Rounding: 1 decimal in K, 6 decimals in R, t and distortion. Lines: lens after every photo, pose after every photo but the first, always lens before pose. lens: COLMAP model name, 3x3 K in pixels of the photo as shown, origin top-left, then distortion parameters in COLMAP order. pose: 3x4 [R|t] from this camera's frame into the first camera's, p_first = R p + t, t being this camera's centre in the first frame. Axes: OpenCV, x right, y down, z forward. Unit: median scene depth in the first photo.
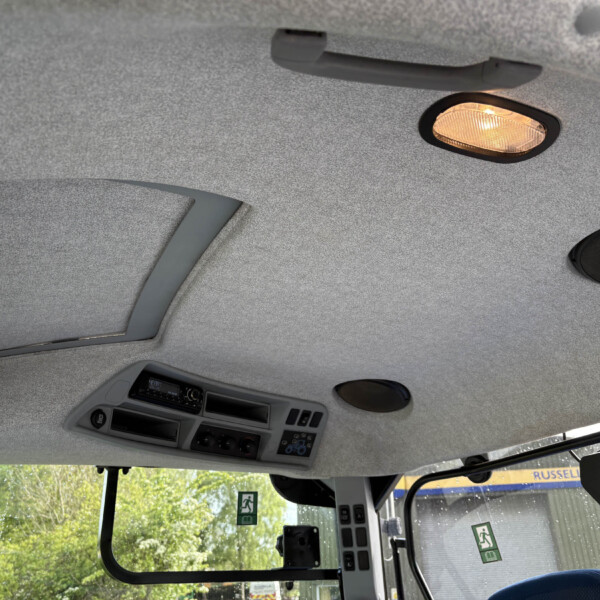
lens RADIAL K [[607.0, 0, 300.0], [0, 607.0, 300.0], [0, 0, 1]] dist [0.015521, -0.017721]
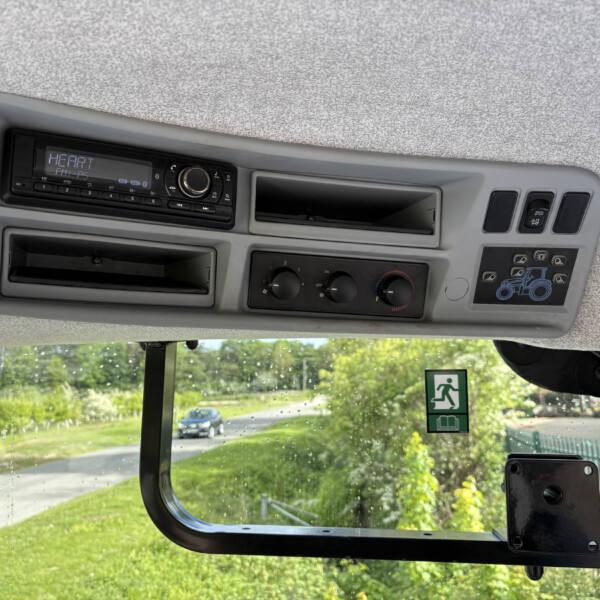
lens RADIAL K [[622.7, 0, 300.0], [0, 622.7, 300.0], [0, 0, 1]] dist [0.036839, -0.039976]
pose [[0.876164, -0.036939, -0.480596, 0.064012], [0.175846, 0.952837, 0.247345, 0.121867], [0.448793, -0.301225, 0.841337, 0.577474]]
